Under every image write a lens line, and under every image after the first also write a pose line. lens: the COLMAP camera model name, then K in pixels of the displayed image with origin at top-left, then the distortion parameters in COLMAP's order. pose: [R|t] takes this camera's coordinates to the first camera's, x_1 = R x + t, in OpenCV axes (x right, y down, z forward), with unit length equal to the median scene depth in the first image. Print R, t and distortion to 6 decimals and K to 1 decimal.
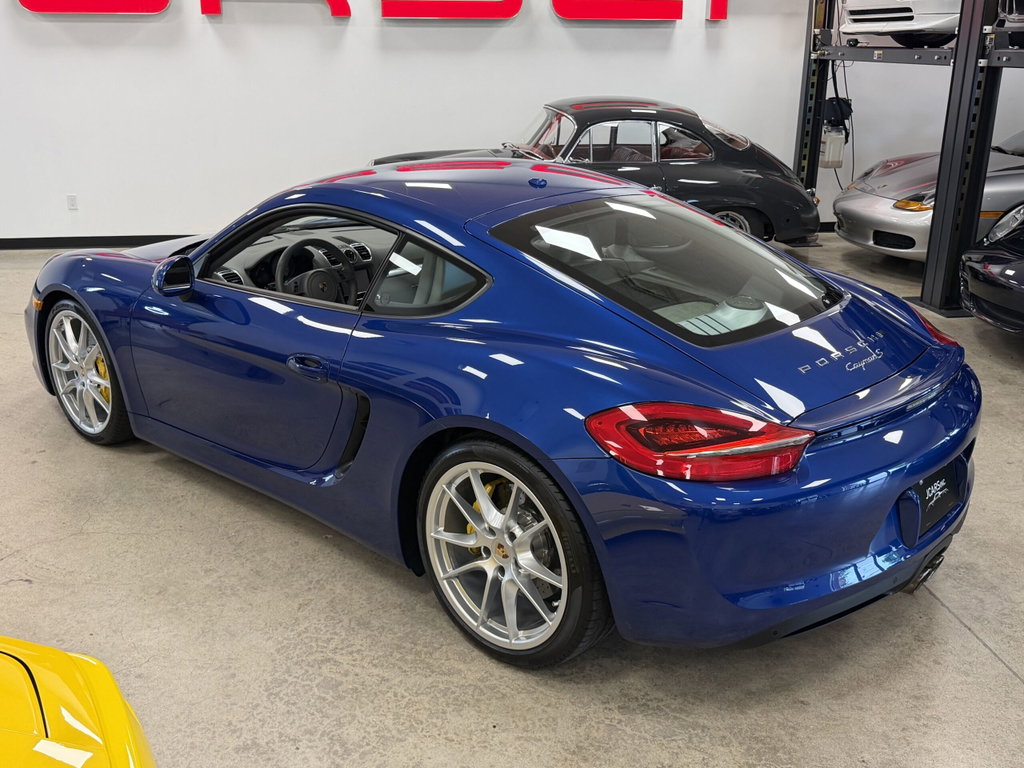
lens RADIAL K [[1051.6, 0, 508.5], [0, 1051.6, 380.5], [0, 0, 1]] dist [-0.014532, 0.000000]
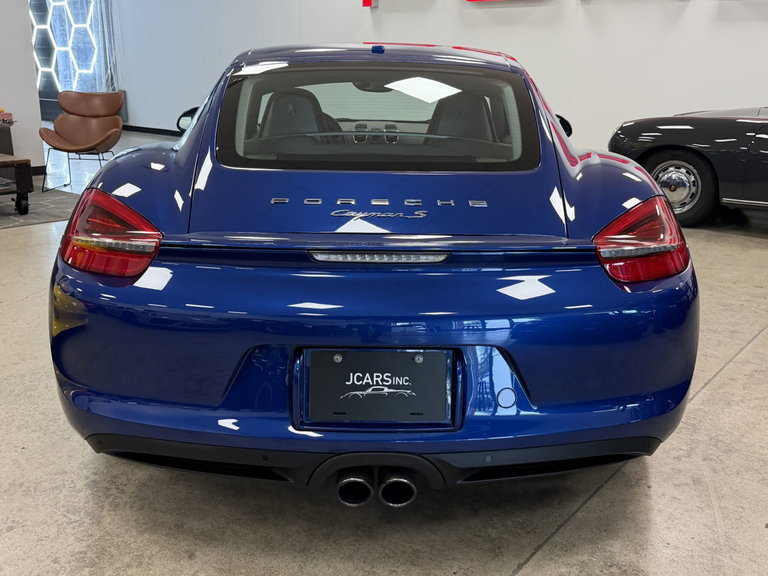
lens RADIAL K [[788.7, 0, 383.7], [0, 788.7, 286.3], [0, 0, 1]] dist [-0.014532, 0.000000]
pose [[0.674912, 0.199987, -0.710281, 0.650455], [-0.239395, 0.969851, 0.045597, 0.006042], [0.697986, 0.139264, 0.702440, 0.469726]]
